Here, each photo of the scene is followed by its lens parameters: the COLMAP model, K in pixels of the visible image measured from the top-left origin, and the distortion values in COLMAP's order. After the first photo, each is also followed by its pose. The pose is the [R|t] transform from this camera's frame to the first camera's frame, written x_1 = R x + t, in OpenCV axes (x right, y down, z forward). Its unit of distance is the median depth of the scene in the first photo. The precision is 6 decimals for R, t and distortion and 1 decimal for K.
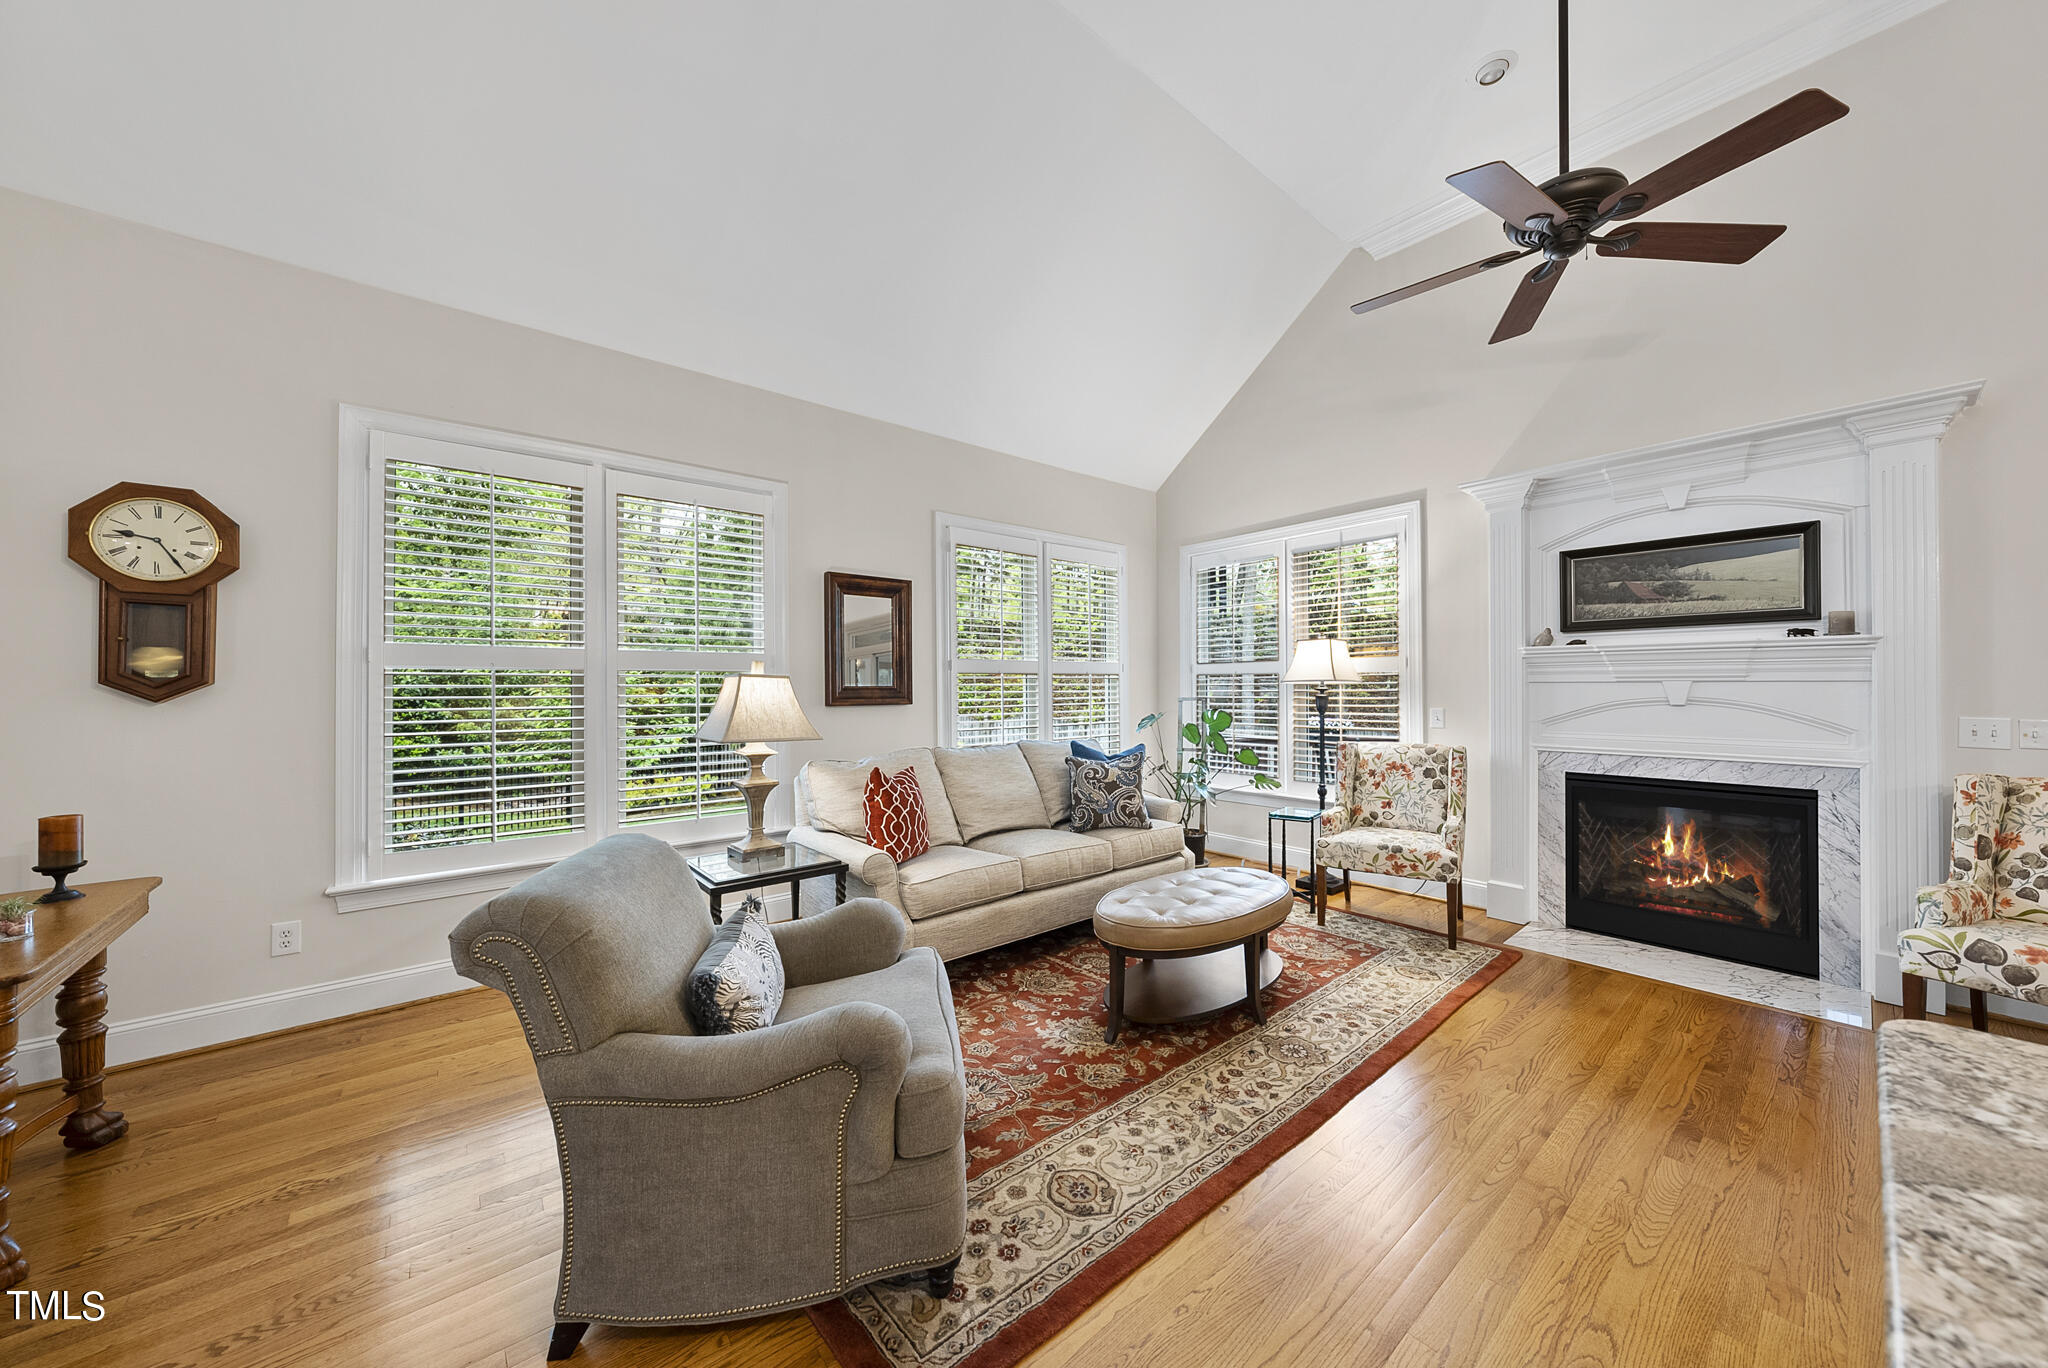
lens RADIAL K [[703.4, 0, 1027.6], [0, 703.4, 683.1], [0, 0, 1]] dist [-0.004228, 0.000343]
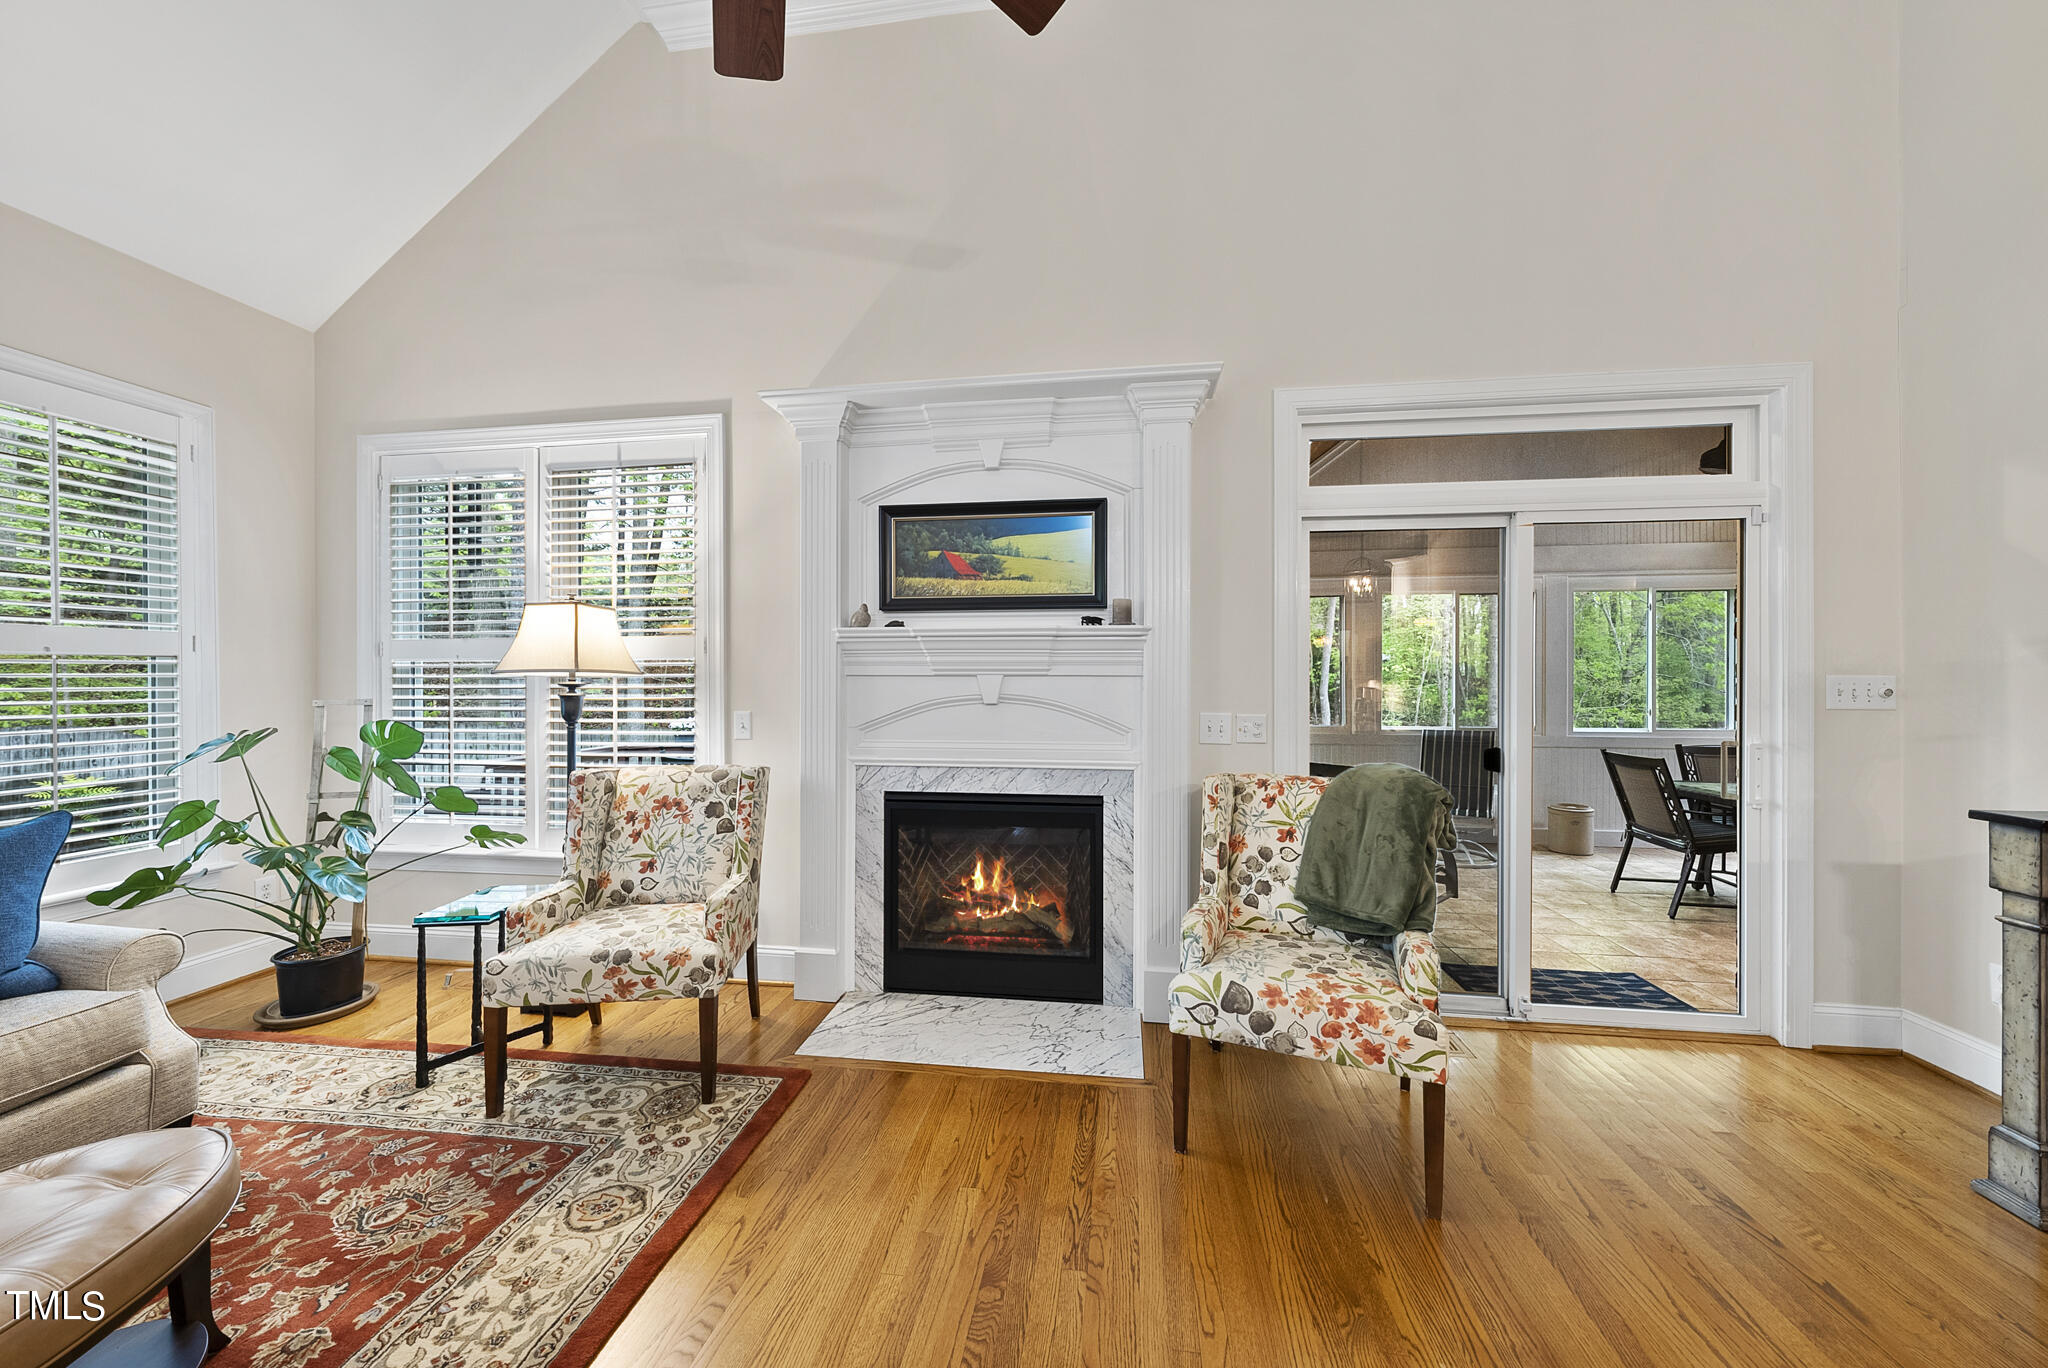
lens RADIAL K [[703.4, 0, 1030.1], [0, 703.4, 683.6], [0, 0, 1]] dist [-0.004228, 0.000343]
pose [[0.736971, 0.000190, 0.675924, 0.386707], [-0.006162, 0.999960, 0.006437, 0.001587], [-0.675896, -0.008909, 0.736943, 0.343644]]
